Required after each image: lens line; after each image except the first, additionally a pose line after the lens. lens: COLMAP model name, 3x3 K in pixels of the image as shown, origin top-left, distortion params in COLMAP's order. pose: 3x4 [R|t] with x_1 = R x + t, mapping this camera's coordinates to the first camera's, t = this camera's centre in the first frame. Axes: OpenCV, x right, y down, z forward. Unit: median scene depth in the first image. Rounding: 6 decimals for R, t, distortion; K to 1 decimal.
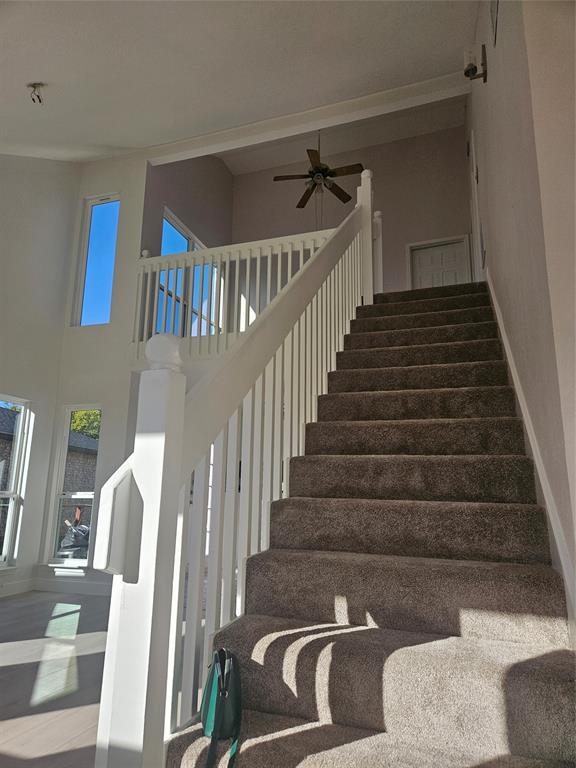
lens RADIAL K [[512.0, 0, 280.4], [0, 512.0, 382.4], [0, 0, 1]] dist [0.054623, -0.033564]
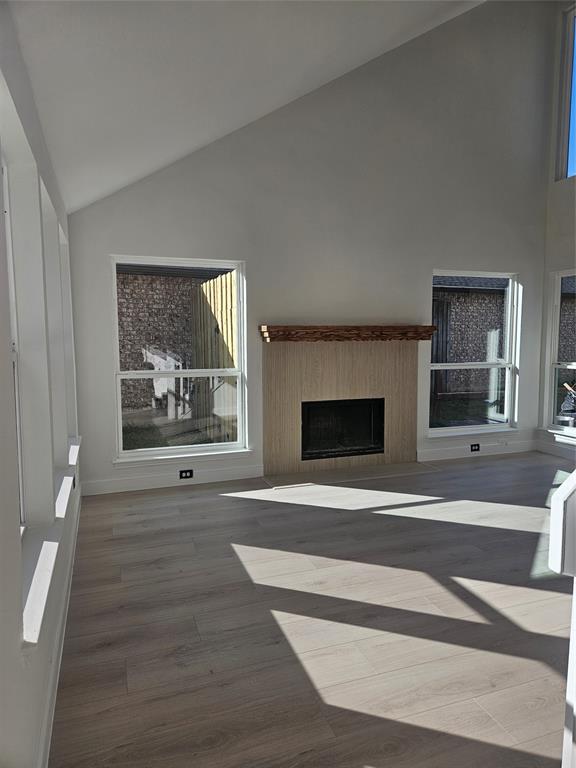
lens RADIAL K [[512.0, 0, 286.4], [0, 512.0, 384.3], [0, 0, 1]] dist [0.054623, -0.033564]
pose [[0.631278, 0.059045, -0.773306, 0.040540], [0.186779, 0.956175, 0.225482, -0.133449], [0.752729, -0.286779, 0.592584, 0.025031]]
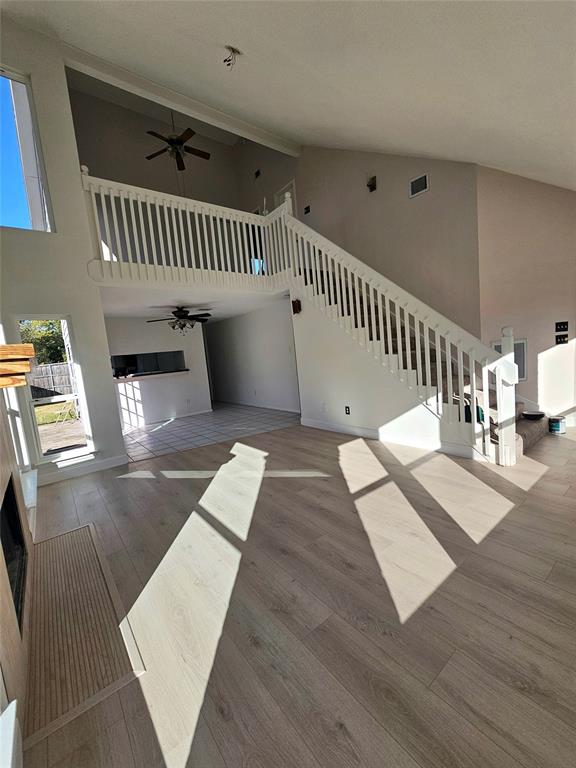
lens RADIAL K [[315.2, 0, 292.5], [0, 315.2, 387.2], [0, 0, 1]] dist [-0.000704, 0.001732]
pose [[0.523916, -0.157851, 0.837016, -1.360656], [-0.096457, 0.965362, 0.242431, -0.037873], [-0.846291, -0.207750, 0.490542, 0.487269]]
